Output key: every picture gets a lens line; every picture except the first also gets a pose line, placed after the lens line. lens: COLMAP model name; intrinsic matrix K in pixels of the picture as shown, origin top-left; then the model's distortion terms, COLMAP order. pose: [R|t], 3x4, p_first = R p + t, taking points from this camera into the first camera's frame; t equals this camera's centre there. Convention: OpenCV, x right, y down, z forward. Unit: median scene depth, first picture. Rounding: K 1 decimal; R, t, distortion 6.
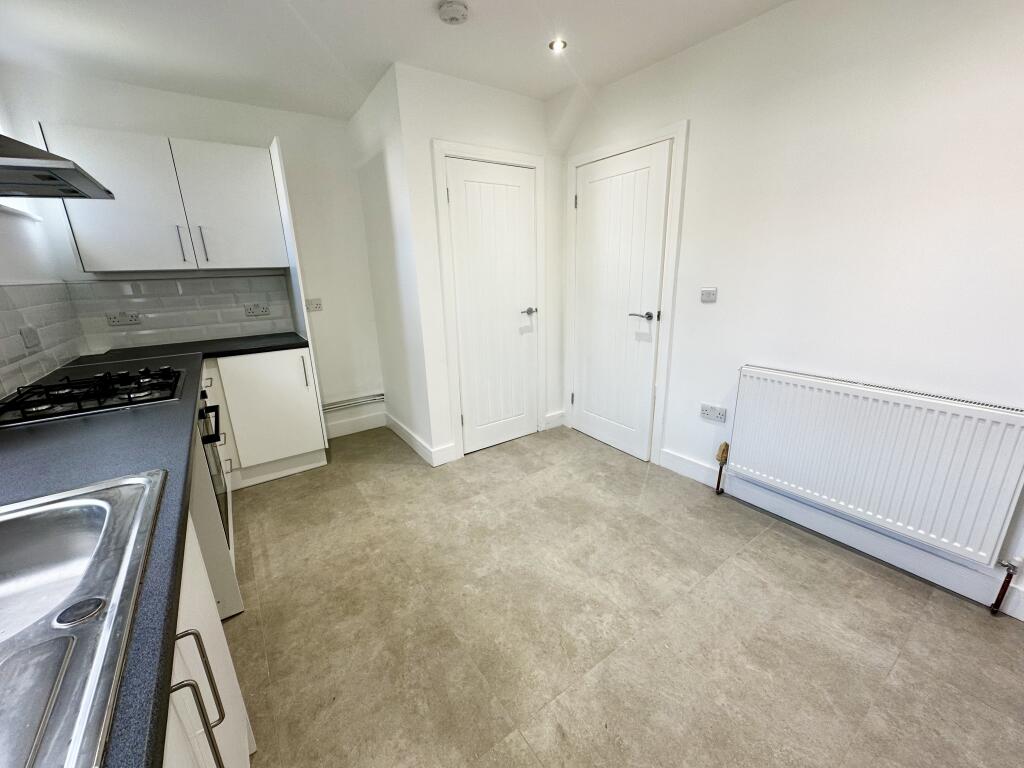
lens RADIAL K [[408.0, 0, 509.9], [0, 408.0, 386.3], [0, 0, 1]] dist [-0.000981, 0.000140]
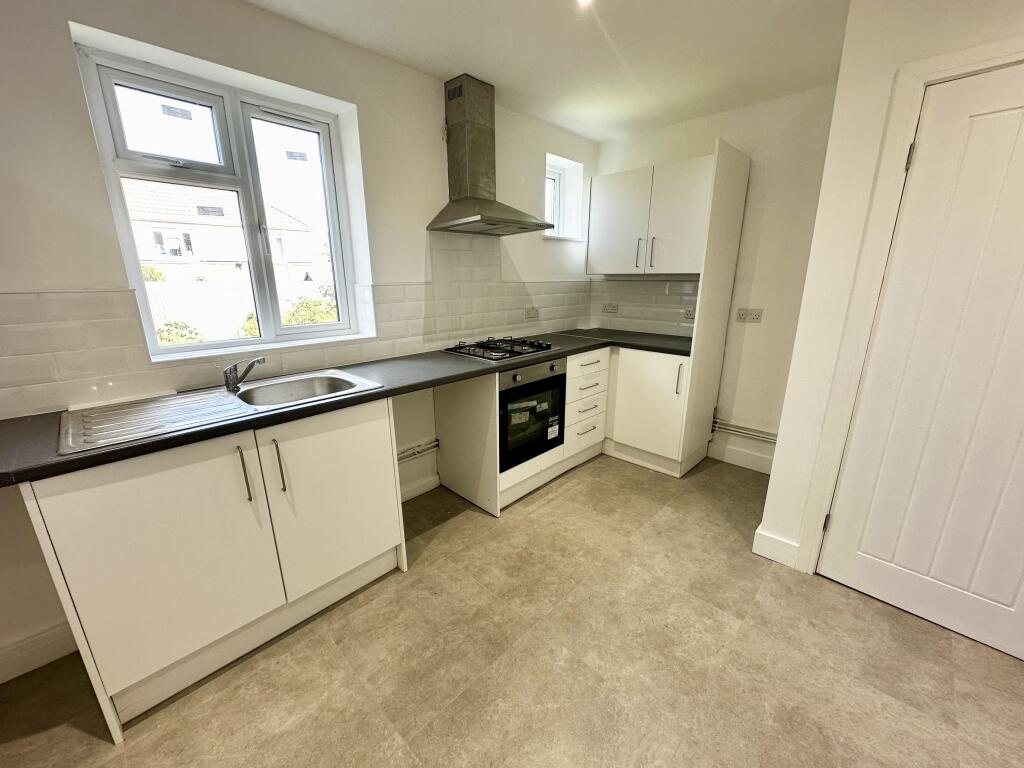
lens RADIAL K [[408.0, 0, 509.5], [0, 408.0, 383.7], [0, 0, 1]] dist [-0.000981, 0.000140]
pose [[0.185722, 0.278299, -0.942368, 0.415136], [-0.275077, 0.935431, 0.222038, -0.154766], [0.943313, 0.217986, 0.250284, 0.431928]]
